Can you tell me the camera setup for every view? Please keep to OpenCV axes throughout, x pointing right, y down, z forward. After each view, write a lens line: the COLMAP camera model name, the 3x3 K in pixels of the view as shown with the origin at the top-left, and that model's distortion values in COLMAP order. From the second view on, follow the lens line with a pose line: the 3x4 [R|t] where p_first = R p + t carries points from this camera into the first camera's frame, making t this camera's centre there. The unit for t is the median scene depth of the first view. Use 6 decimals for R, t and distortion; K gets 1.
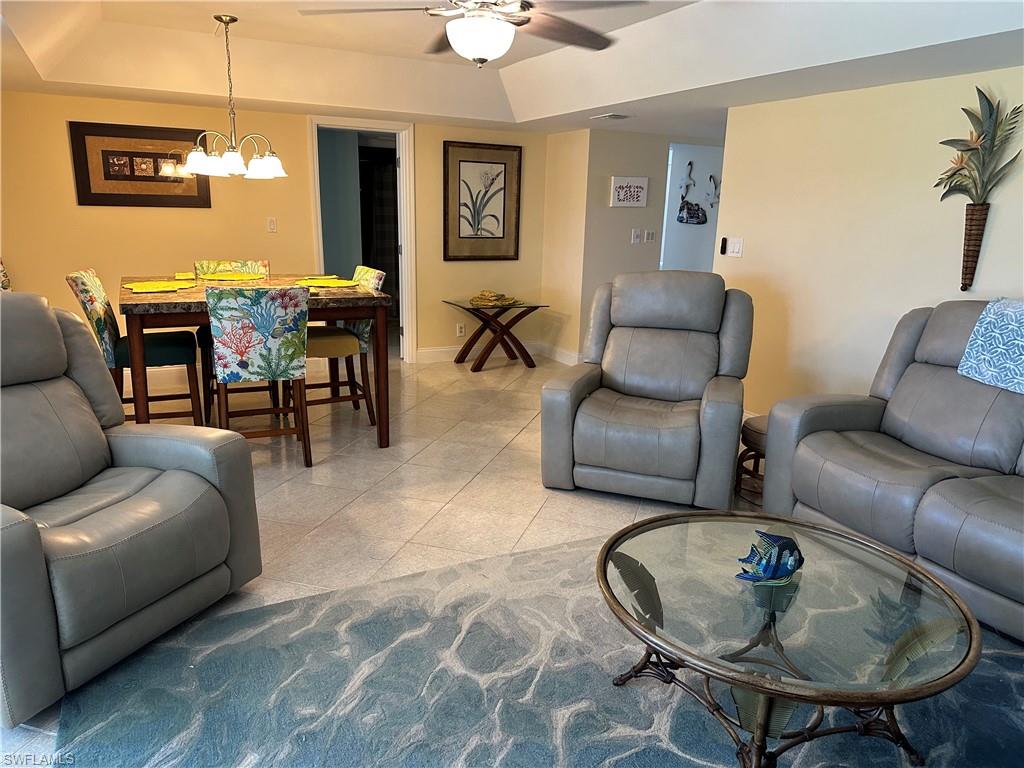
lens RADIAL K [[711.8, 0, 521.9], [0, 711.8, 397.3], [0, 0, 1]] dist [0.060963, -0.003019]
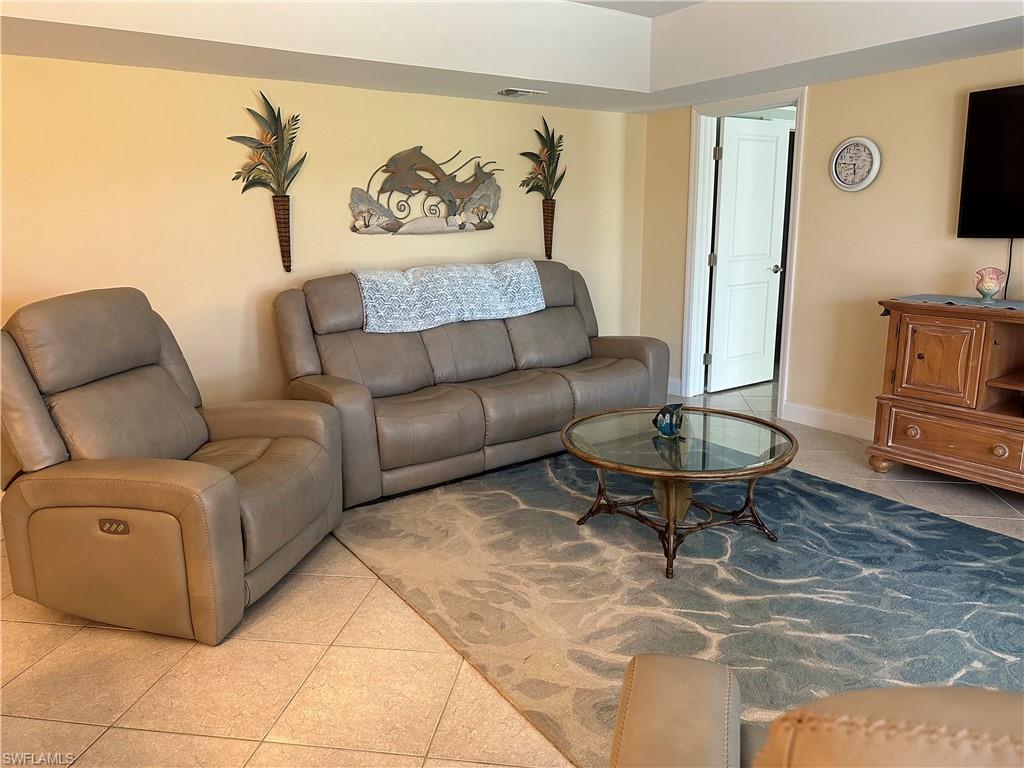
lens RADIAL K [[711.8, 0, 521.9], [0, 711.8, 397.3], [0, 0, 1]] dist [0.060963, -0.003019]
pose [[-0.126716, -0.266782, 0.955390, -0.554819], [0.269368, 0.917706, 0.291986, -0.187563], [-0.954664, 0.294351, -0.044426, 0.721271]]
